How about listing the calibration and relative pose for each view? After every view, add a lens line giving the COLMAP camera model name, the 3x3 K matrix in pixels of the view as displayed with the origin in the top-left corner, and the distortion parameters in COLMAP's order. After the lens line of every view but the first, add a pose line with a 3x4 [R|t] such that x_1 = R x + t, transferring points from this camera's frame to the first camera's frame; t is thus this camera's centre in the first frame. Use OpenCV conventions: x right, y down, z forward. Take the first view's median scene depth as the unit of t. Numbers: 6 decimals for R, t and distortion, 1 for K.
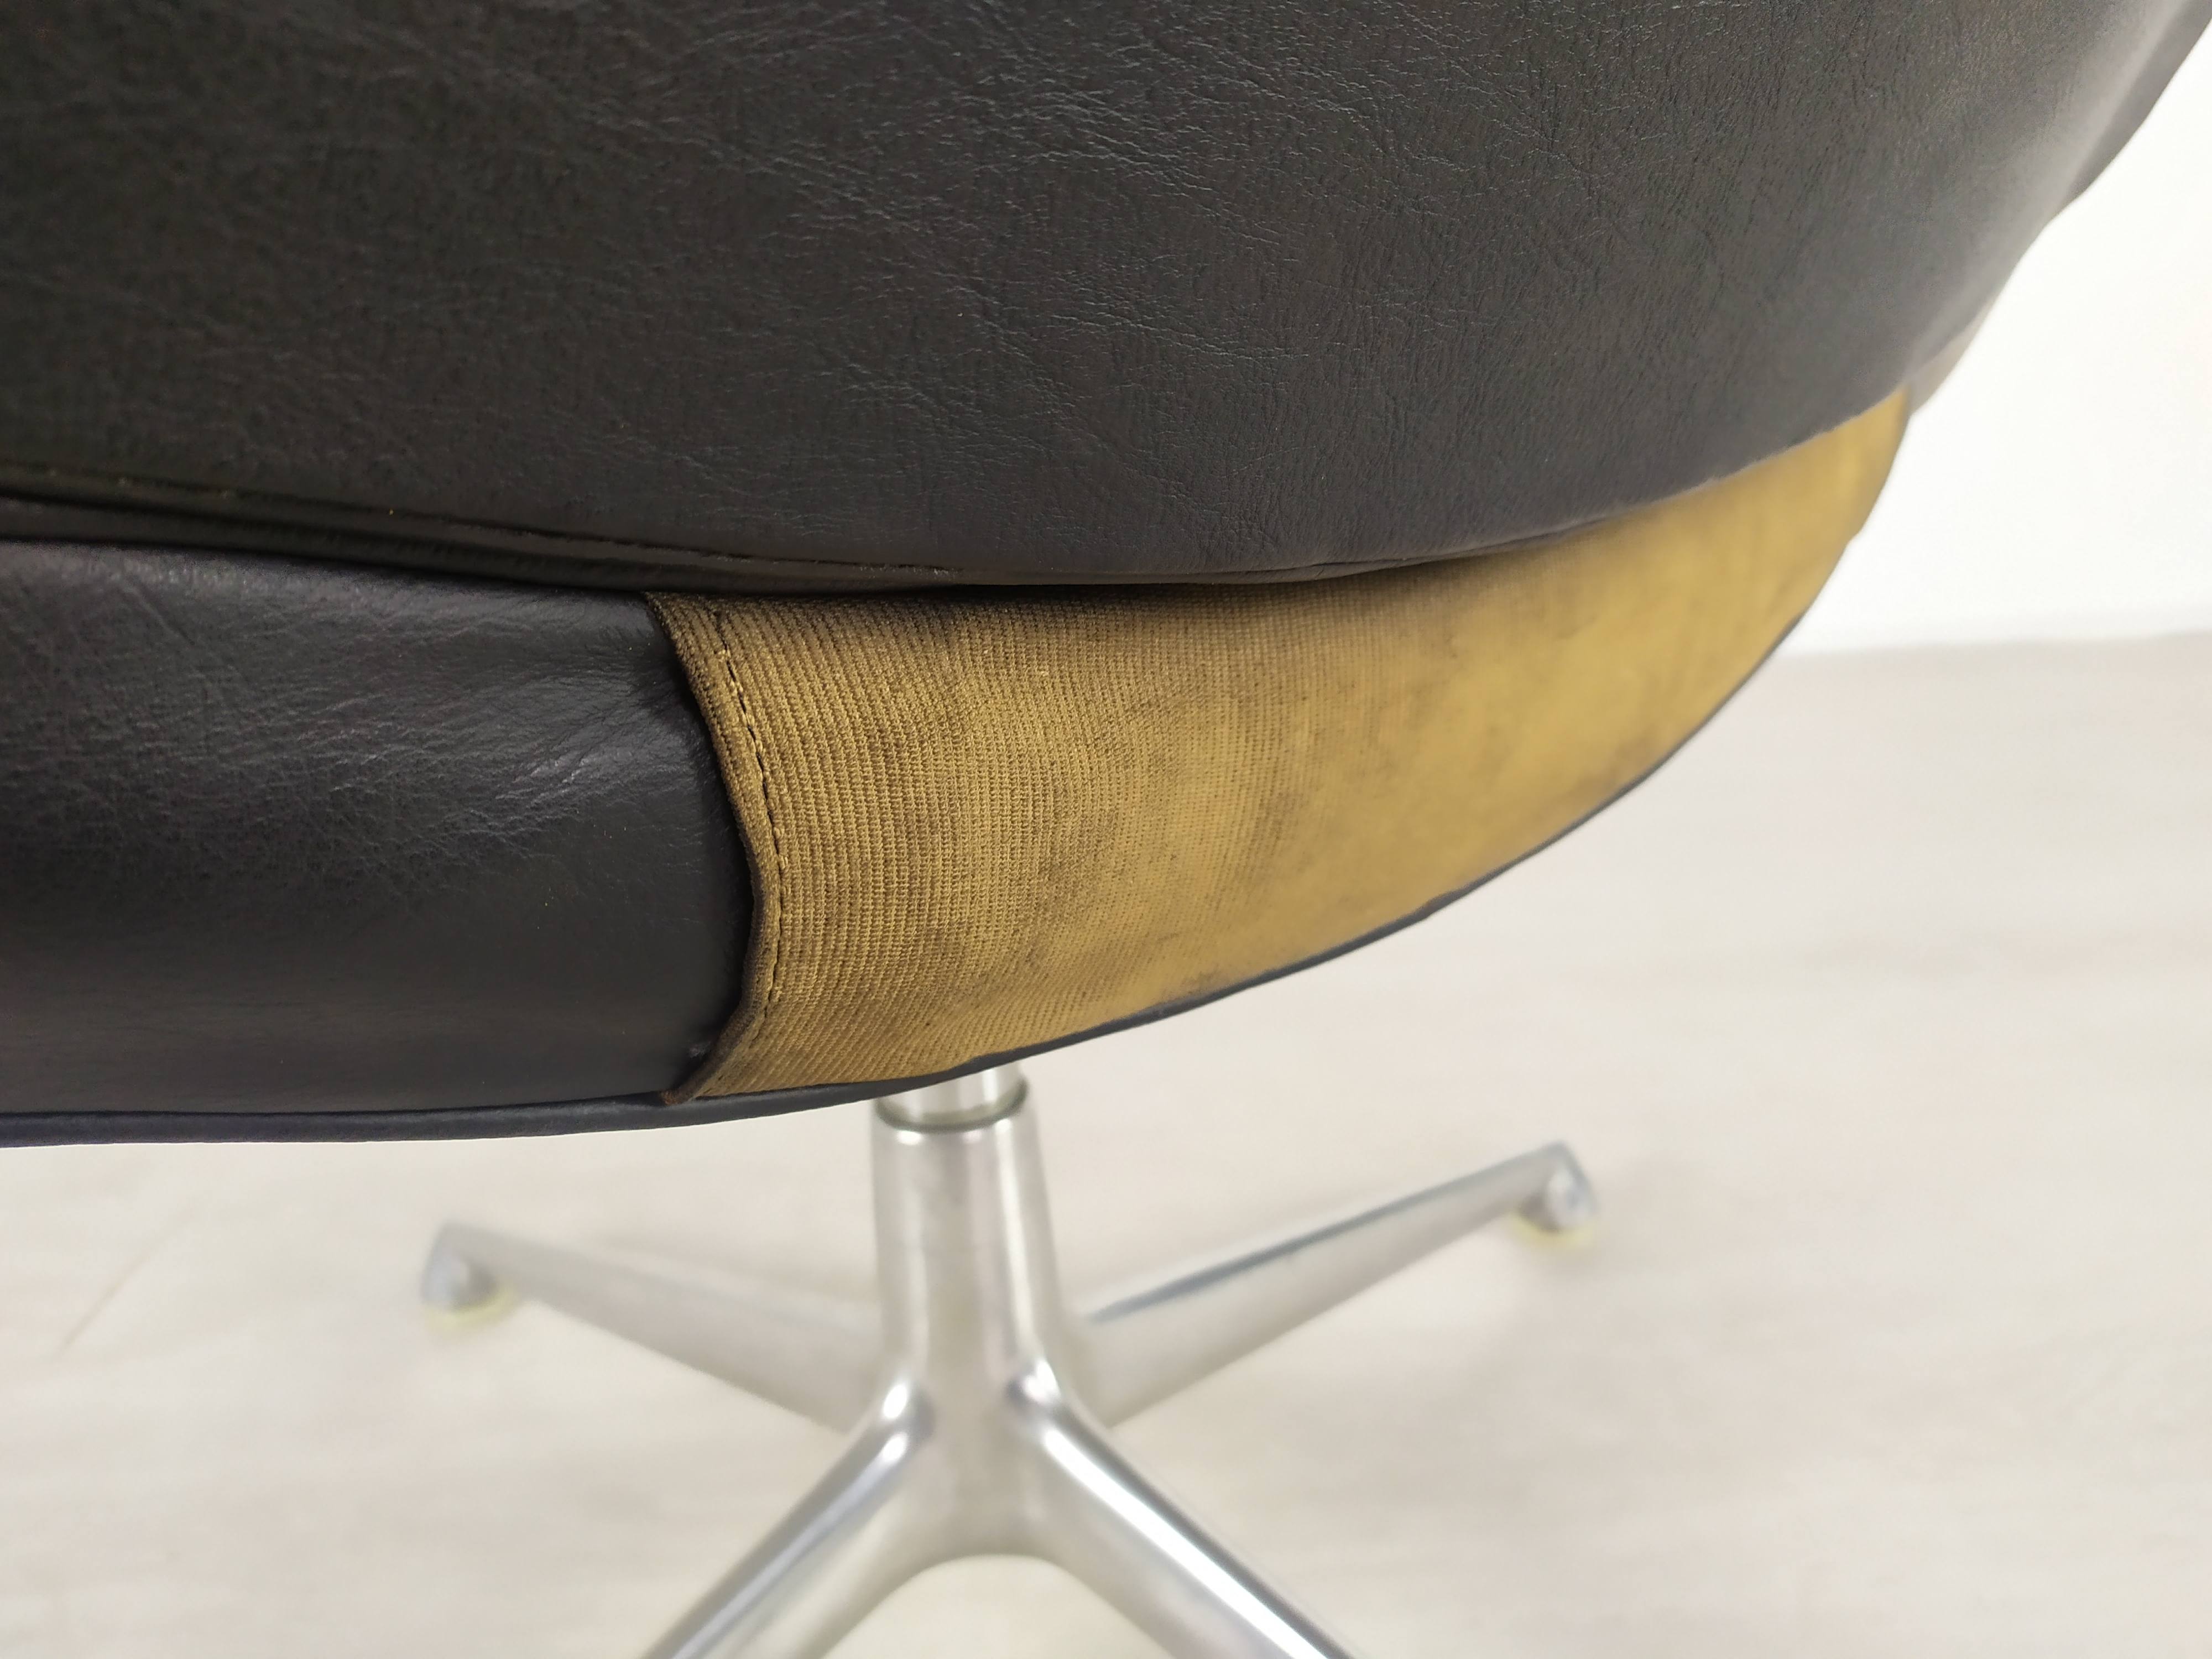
lens RADIAL K [[1714.6, 0, 1110.6], [0, 1714.6, 780.6], [0, 0, 1]] dist [0.013321, -0.009150]
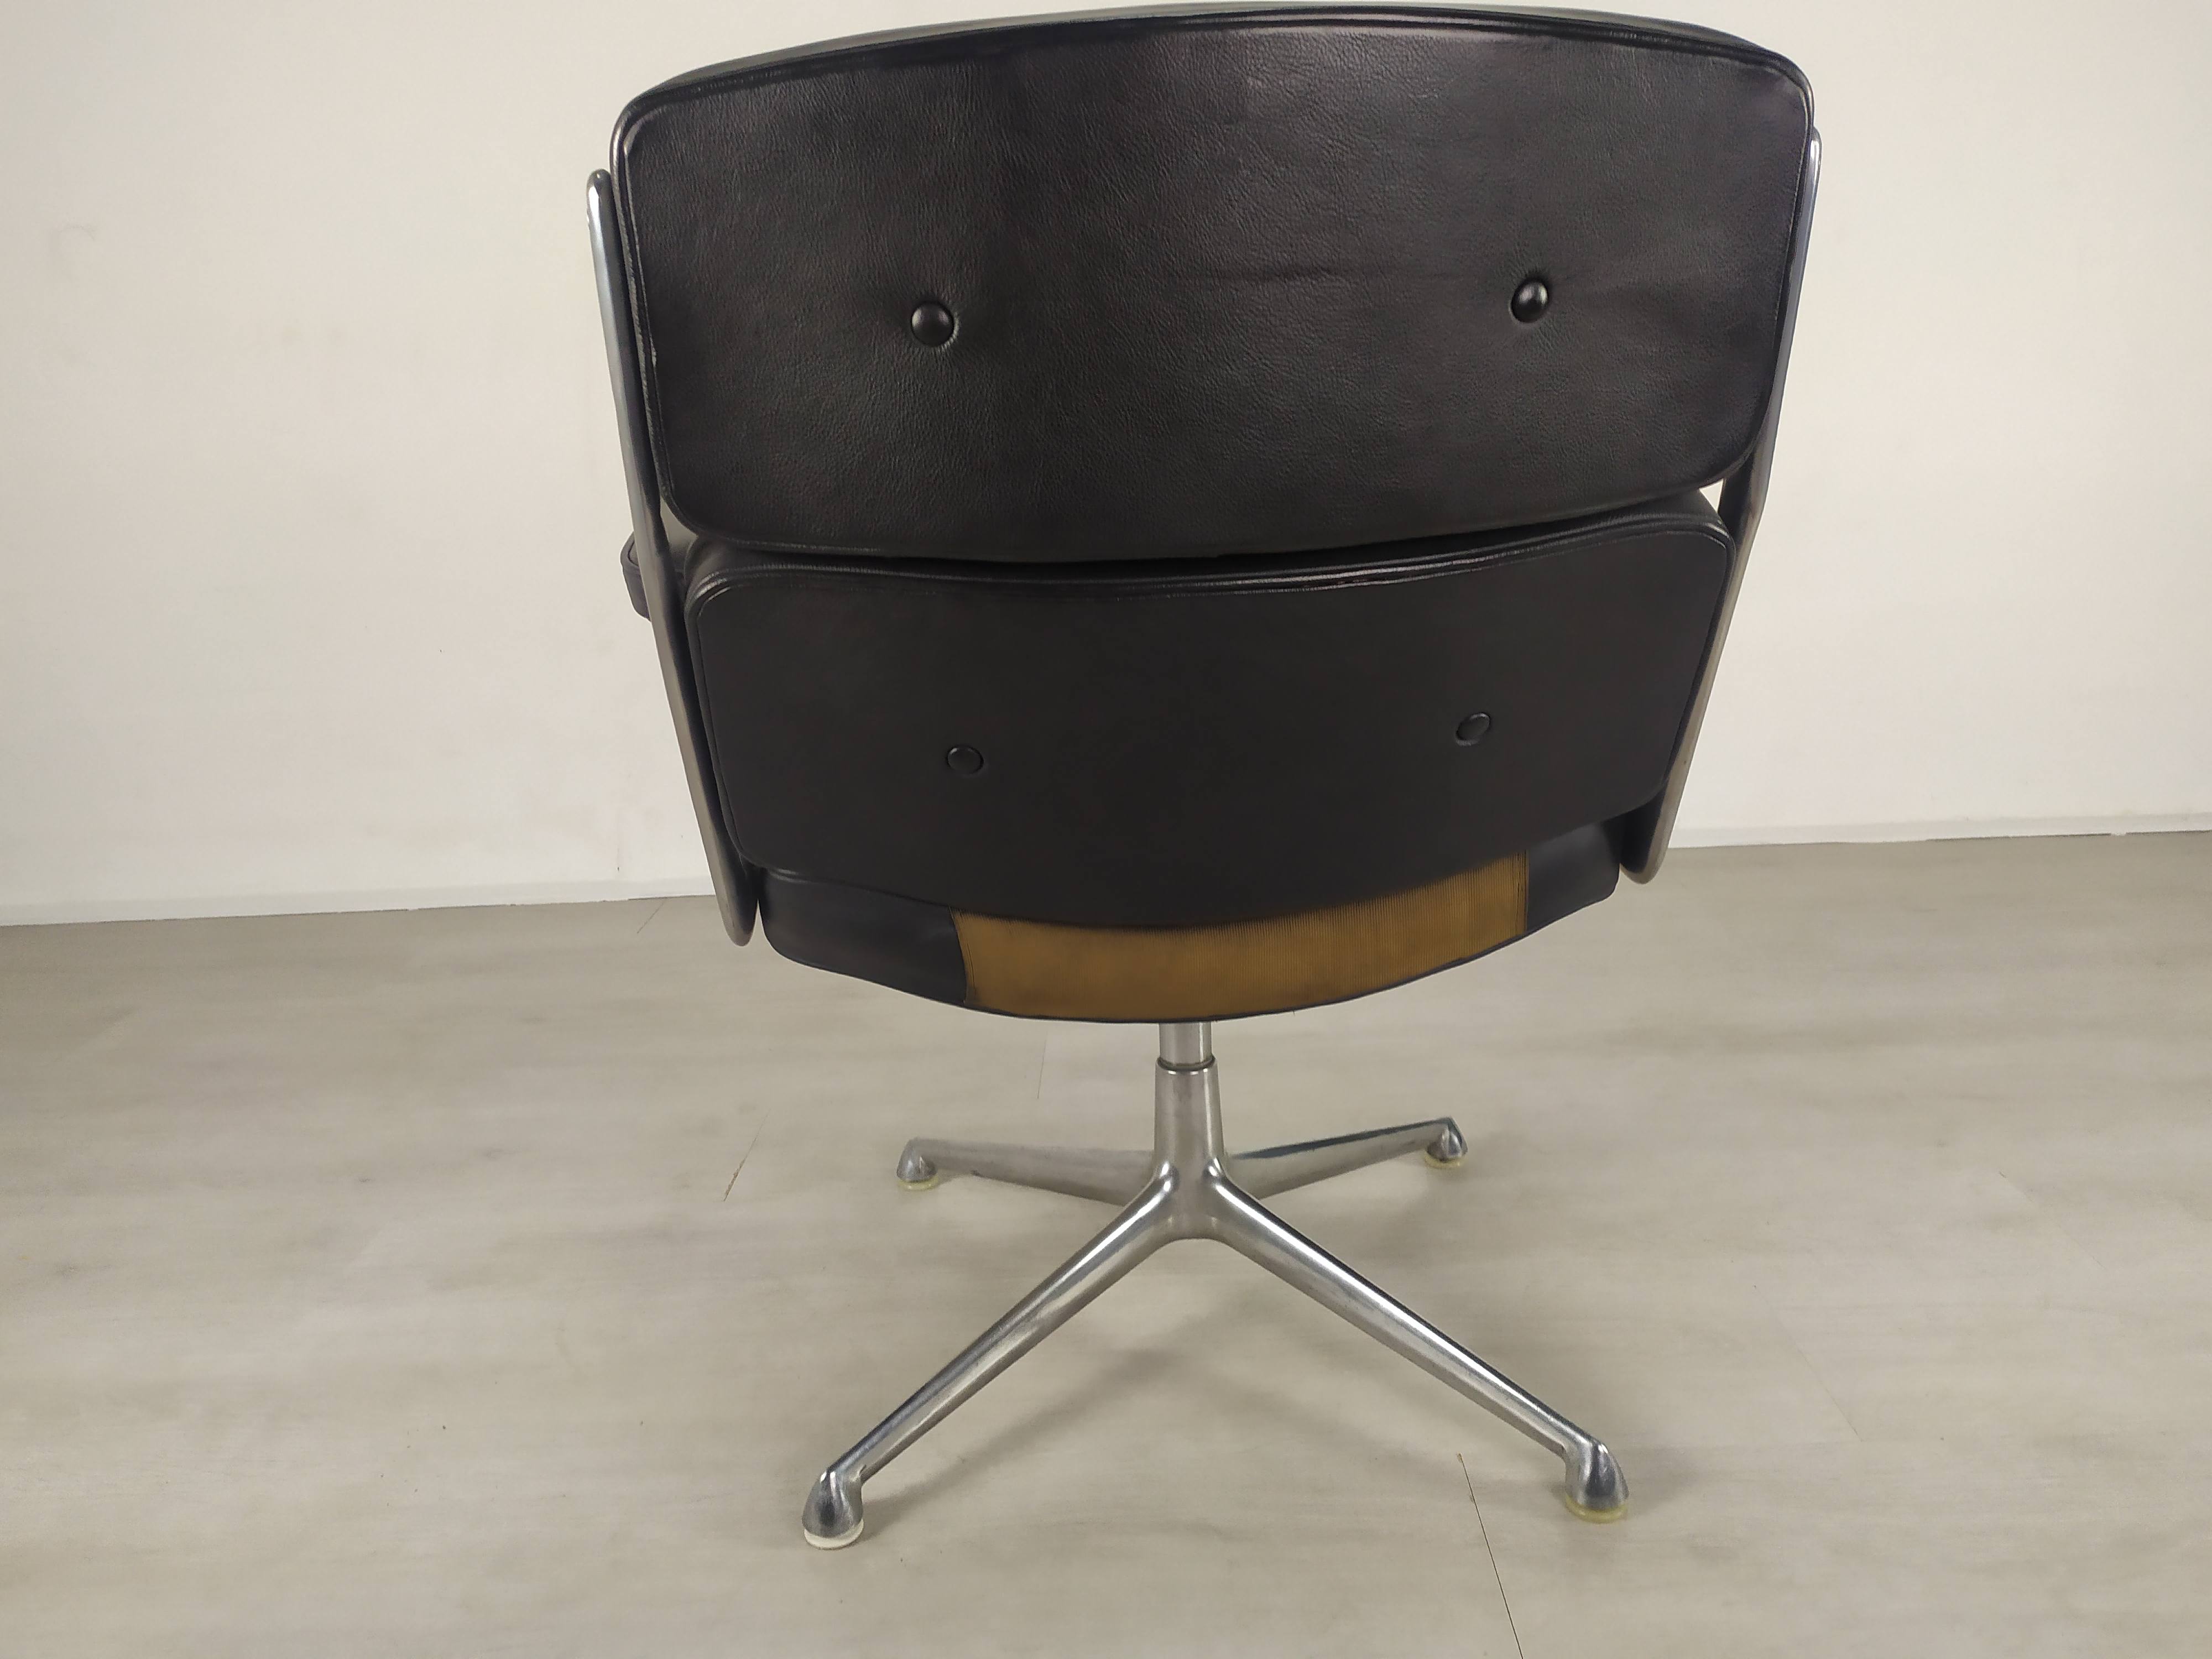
lens RADIAL K [[1714.6, 0, 1110.6], [0, 1714.6, 780.6], [0, 0, 1]] dist [0.013321, -0.009150]
pose [[0.999235, 0.019988, -0.033607, -0.097644], [-0.022286, 0.997335, -0.069473, -0.047636], [0.032129, 0.070169, 0.997018, -1.311580]]
